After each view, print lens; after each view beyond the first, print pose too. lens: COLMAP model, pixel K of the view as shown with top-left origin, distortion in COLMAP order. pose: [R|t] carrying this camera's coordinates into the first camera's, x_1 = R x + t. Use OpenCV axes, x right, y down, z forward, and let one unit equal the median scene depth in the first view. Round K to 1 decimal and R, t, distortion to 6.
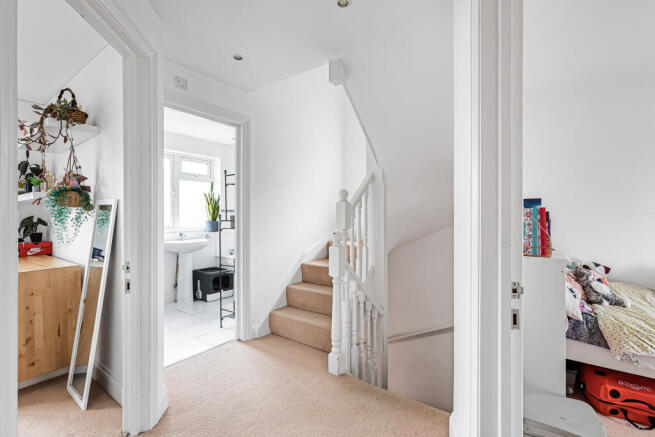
lens RADIAL K [[300.8, 0, 321.4], [0, 300.8, 219.6], [0, 0, 1]] dist [-0.000479, 0.000885]
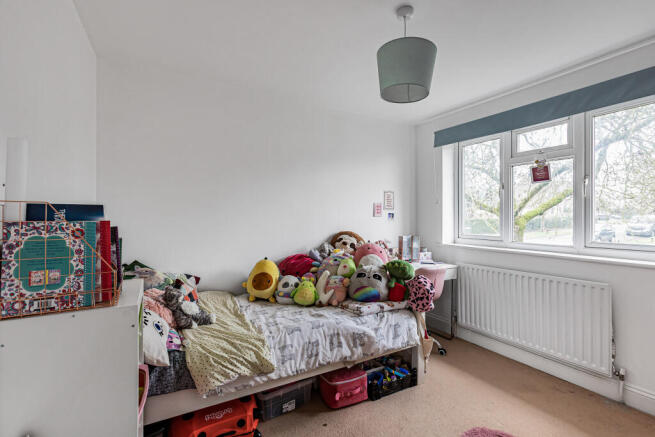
lens RADIAL K [[300.8, 0, 331.0], [0, 300.8, 217.1], [0, 0, 1]] dist [-0.000479, 0.000885]
pose [[0.394035, 0.003040, 0.919091, 0.318971], [-0.000677, 0.999995, -0.003017, -0.039685], [-0.919095, 0.000567, 0.394035, 0.312276]]
